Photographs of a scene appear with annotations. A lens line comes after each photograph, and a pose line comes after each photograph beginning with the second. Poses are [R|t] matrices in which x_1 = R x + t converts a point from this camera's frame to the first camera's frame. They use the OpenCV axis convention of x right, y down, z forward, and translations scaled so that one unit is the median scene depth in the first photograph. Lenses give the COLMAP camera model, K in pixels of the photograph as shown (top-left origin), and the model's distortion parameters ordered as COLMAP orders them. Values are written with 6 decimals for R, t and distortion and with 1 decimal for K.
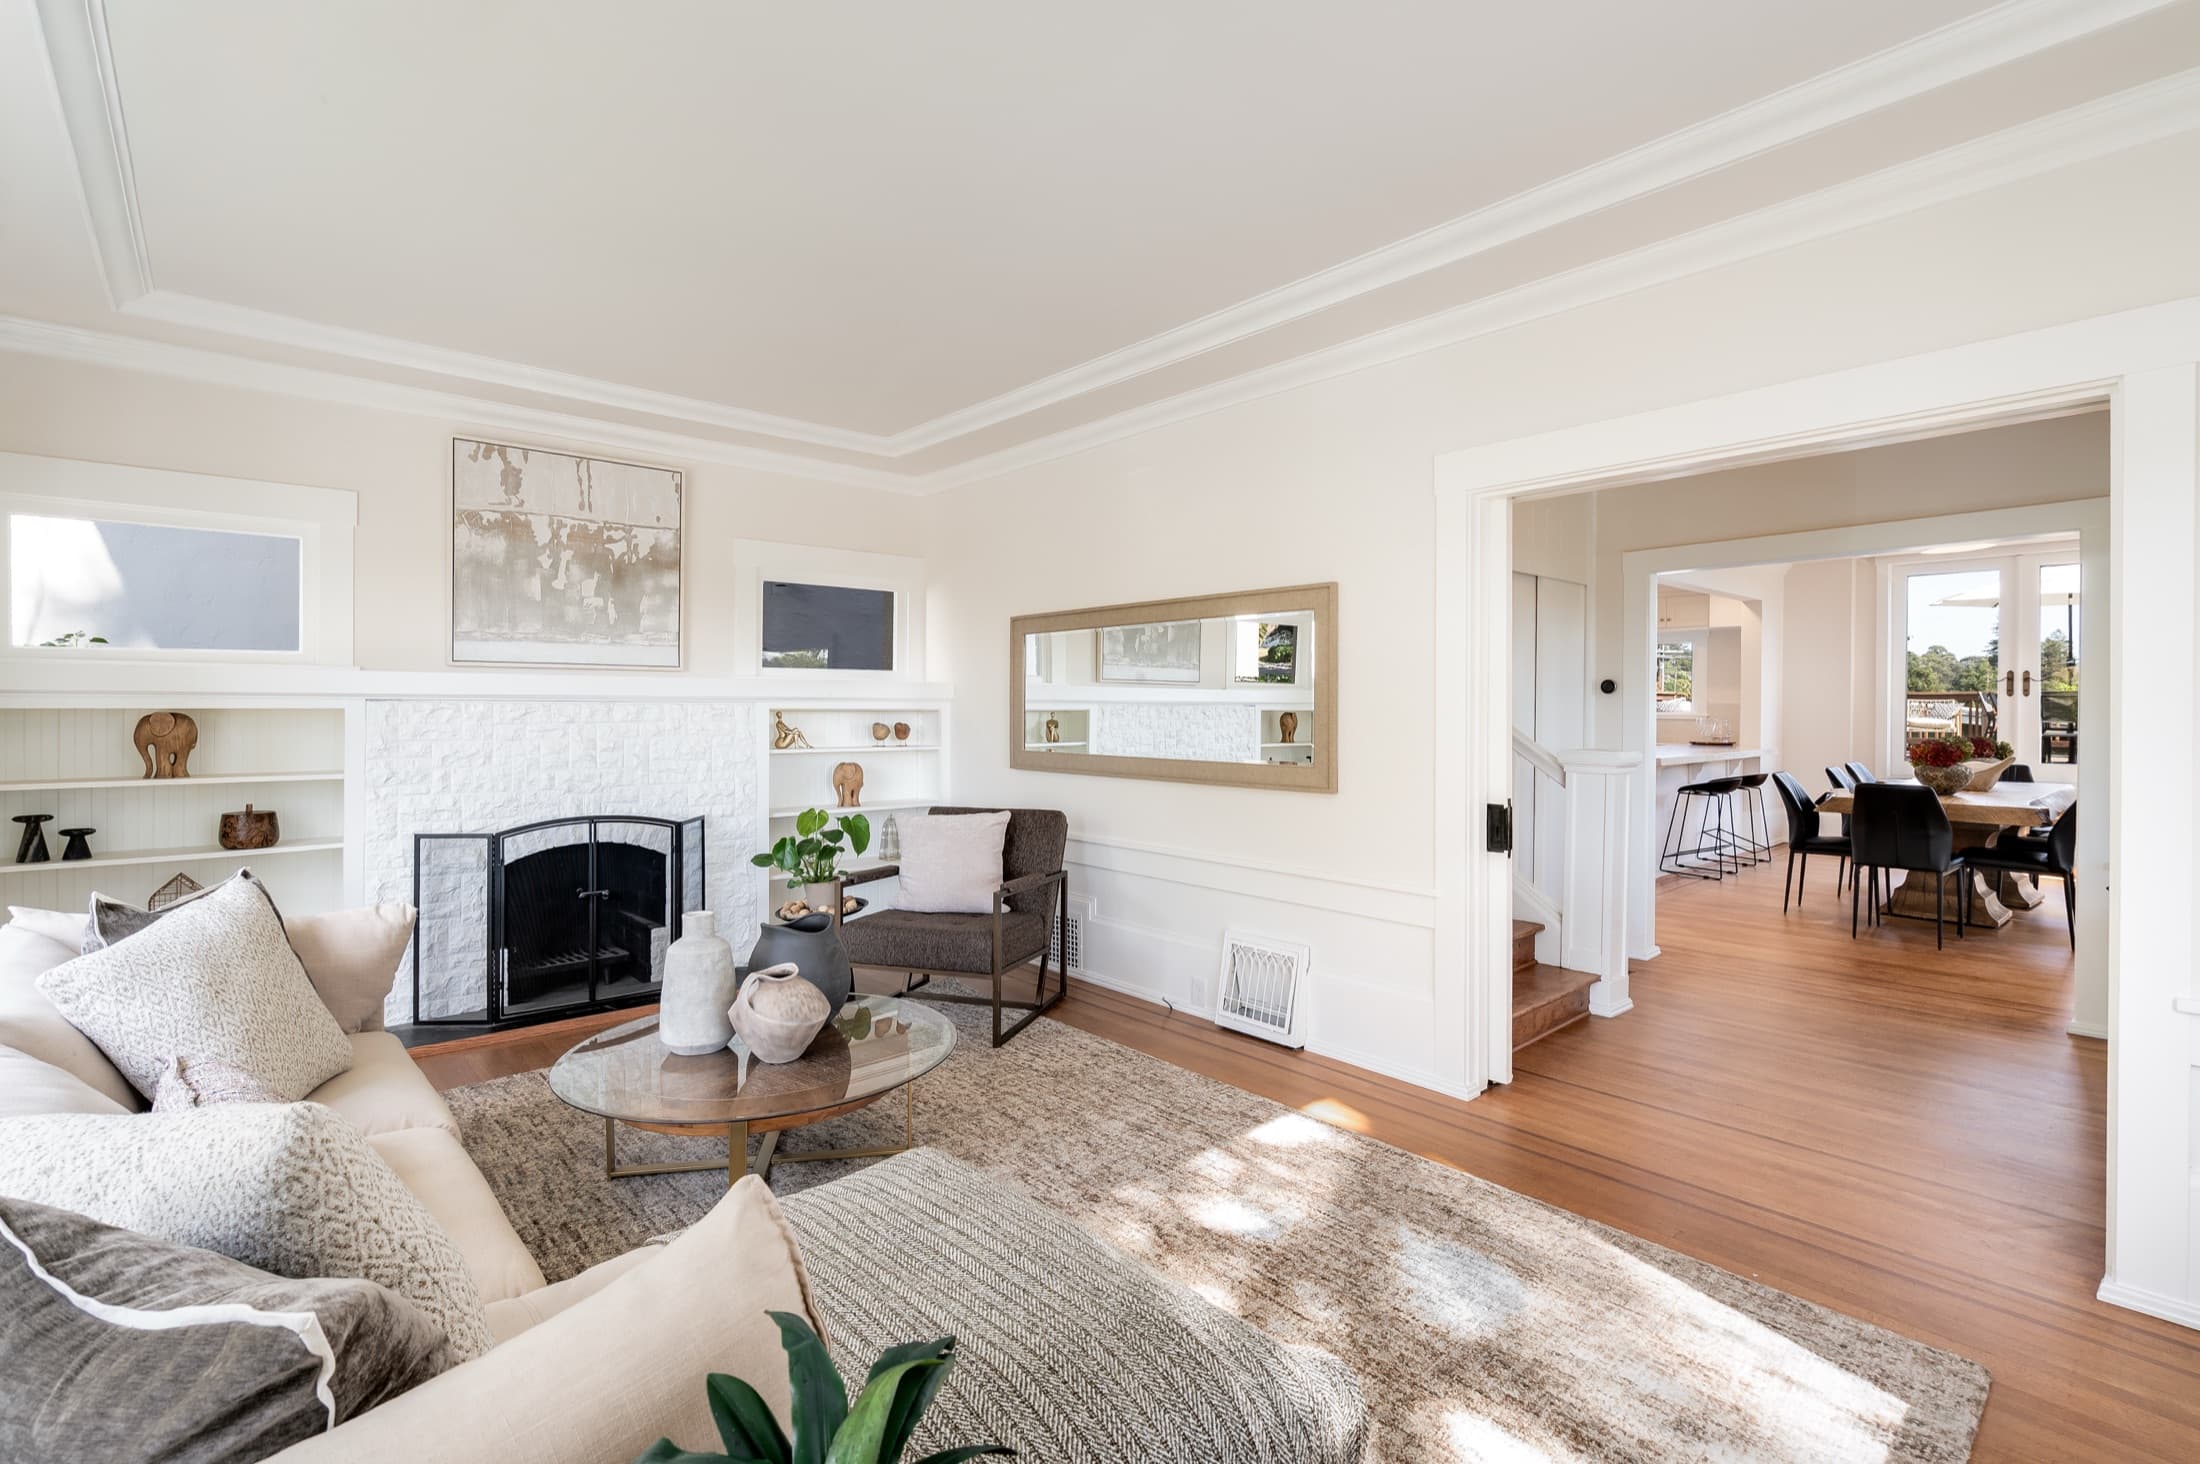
lens RADIAL K [[1000.7, 0, 1061.1], [0, 1000.7, 720.9], [0, 0, 1]] dist [-0.003758, 0.002331]
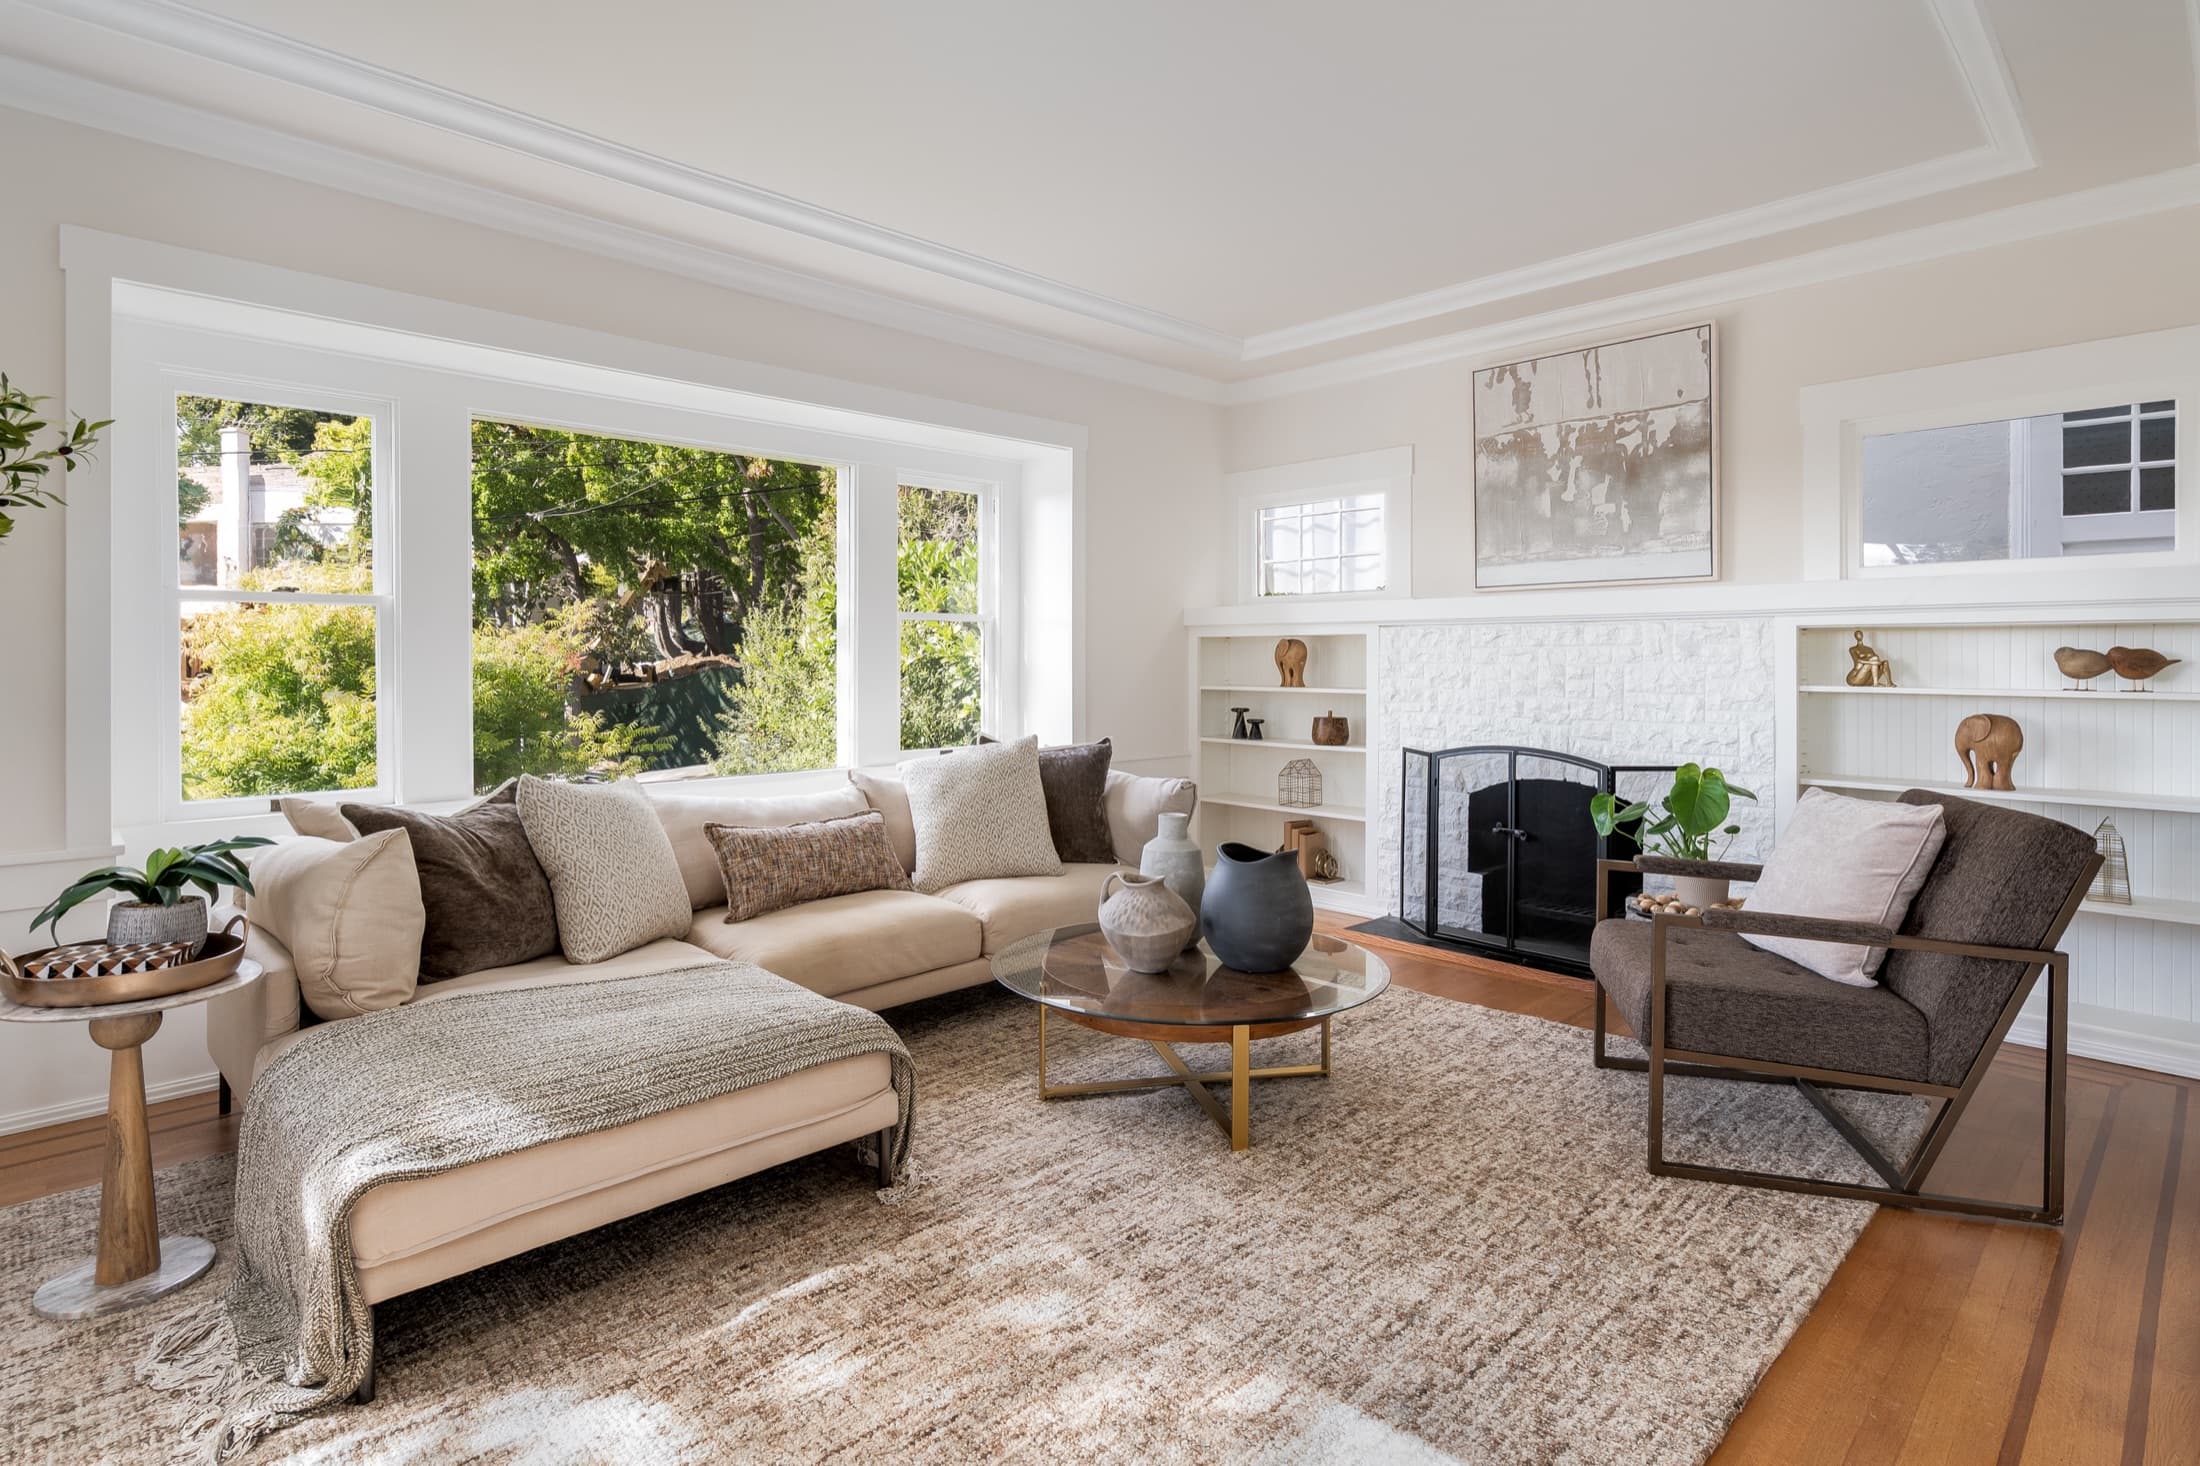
lens RADIAL K [[1067.9, 0, 1086.5], [0, 1067.9, 665.2], [0, 0, 1]] dist [-0.011603, 0.000987]
pose [[0.071311, 0.004443, -0.997444, 0.446928], [-0.014417, 0.999890, 0.003424, 0.021562], [0.997350, 0.014136, 0.071368, 0.506077]]
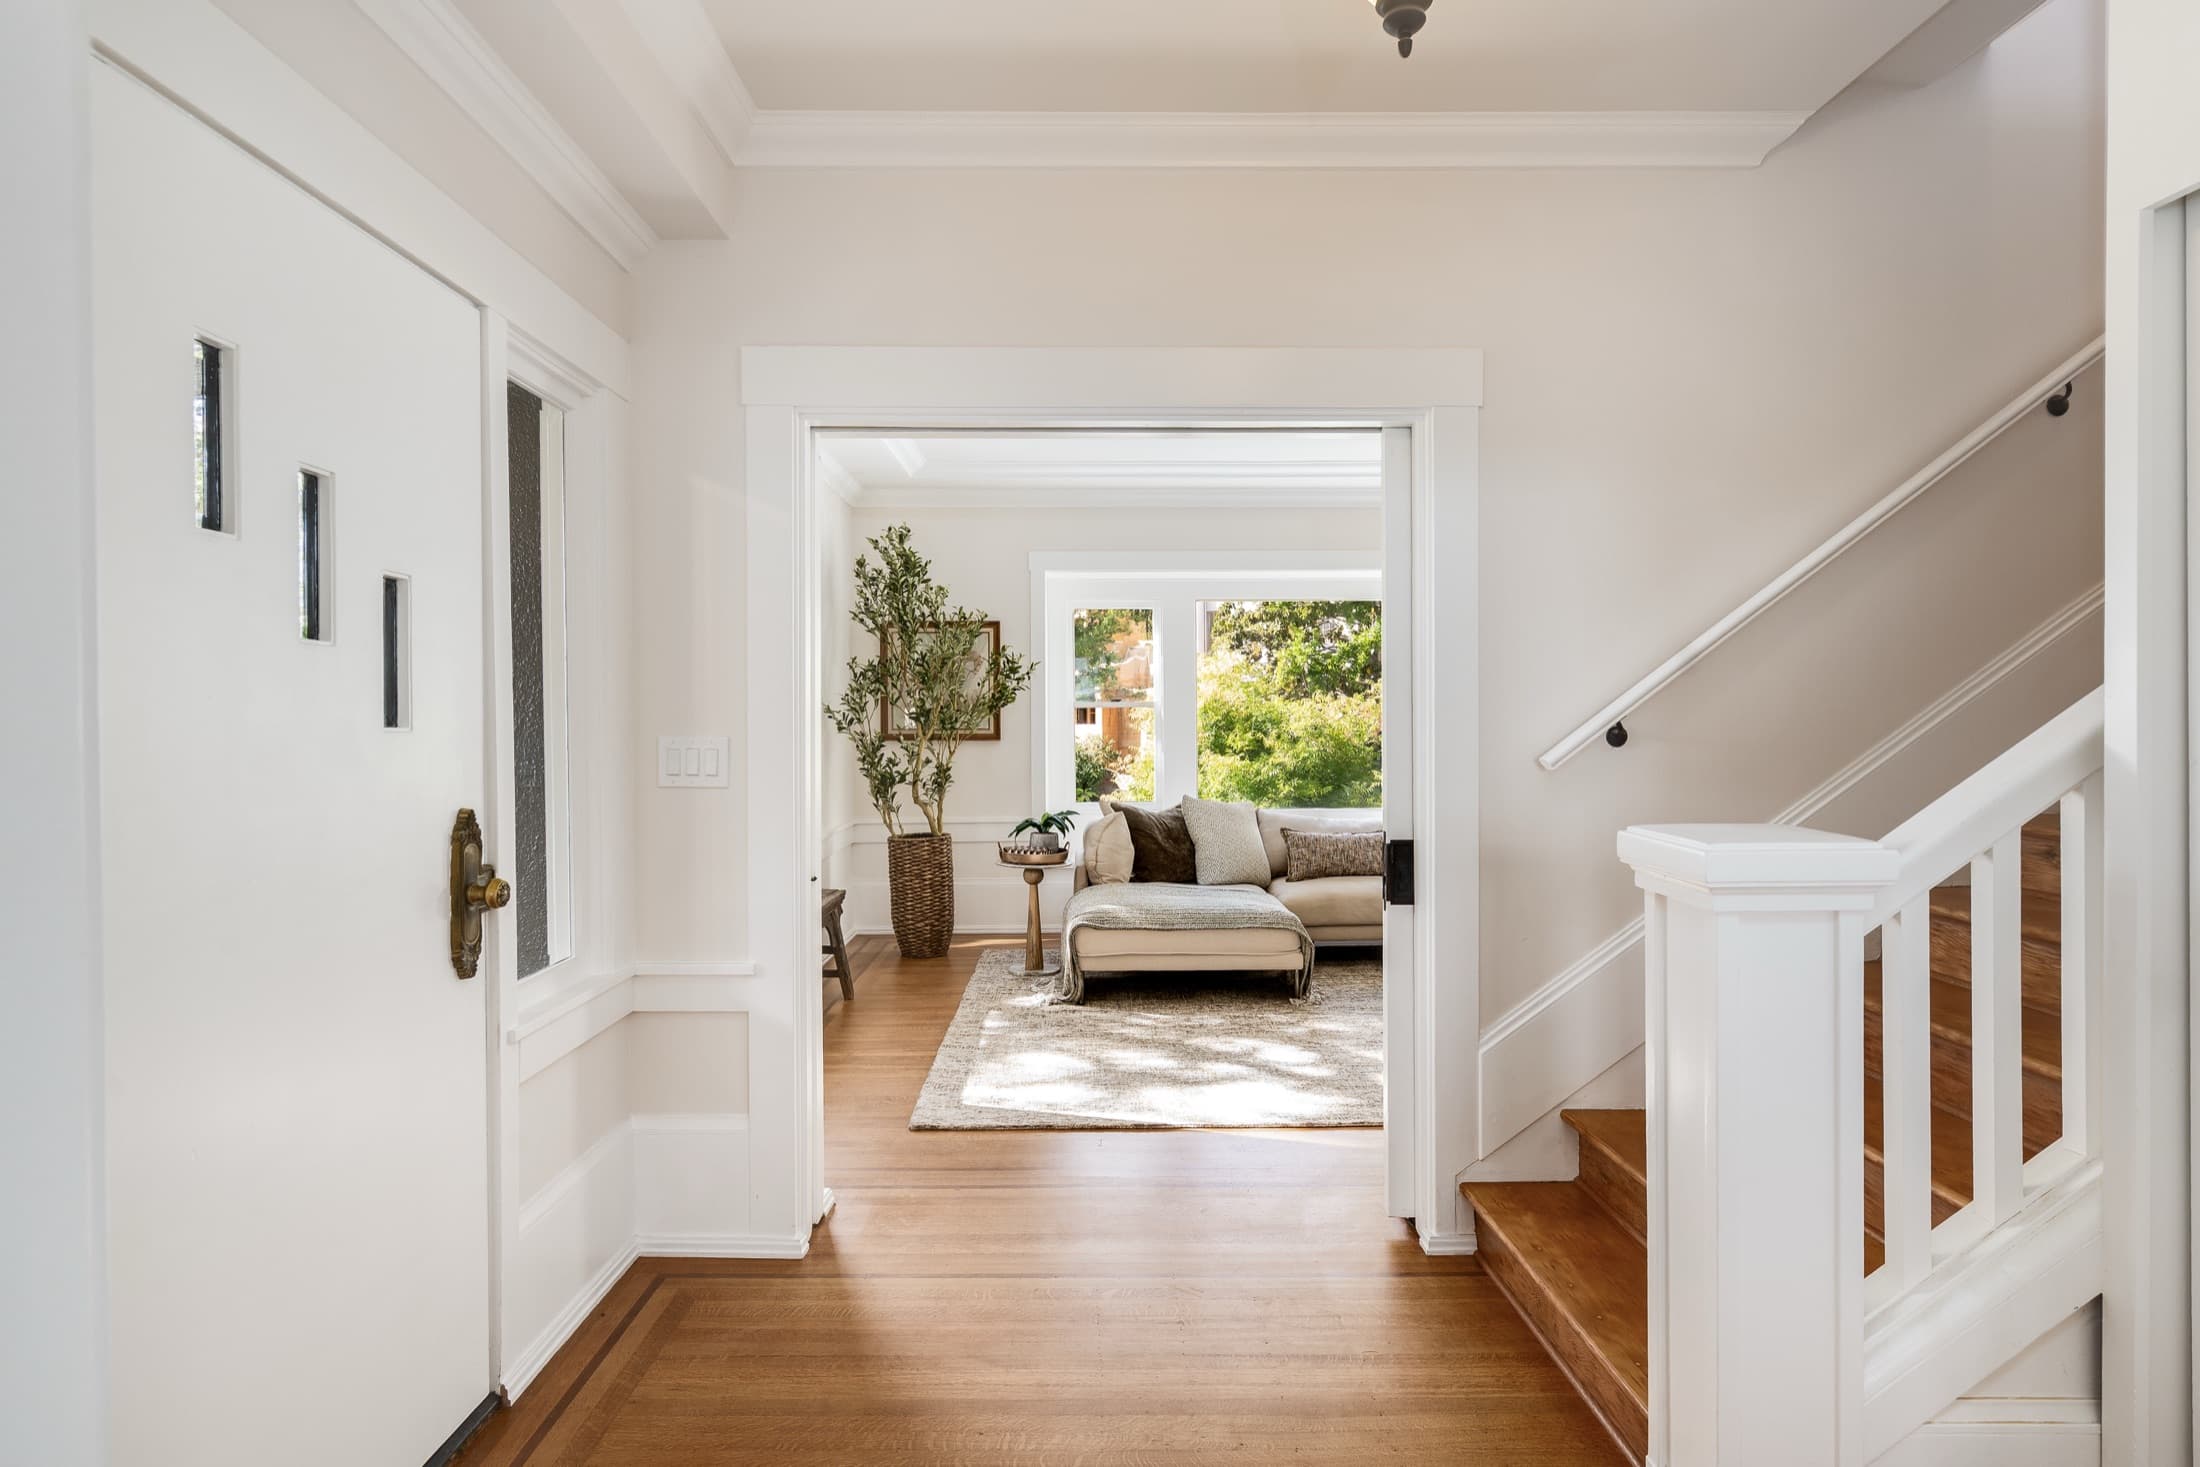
lens RADIAL K [[1000.7, 0, 1077.0], [0, 1000.7, 727.8], [0, 0, 1]] dist [-0.003758, 0.002331]
pose [[-0.649449, 0.008658, -0.760356, 0.803903], [-0.001756, 0.999915, 0.012886, -0.003153], [0.760403, 0.009704, -0.649379, 0.907152]]
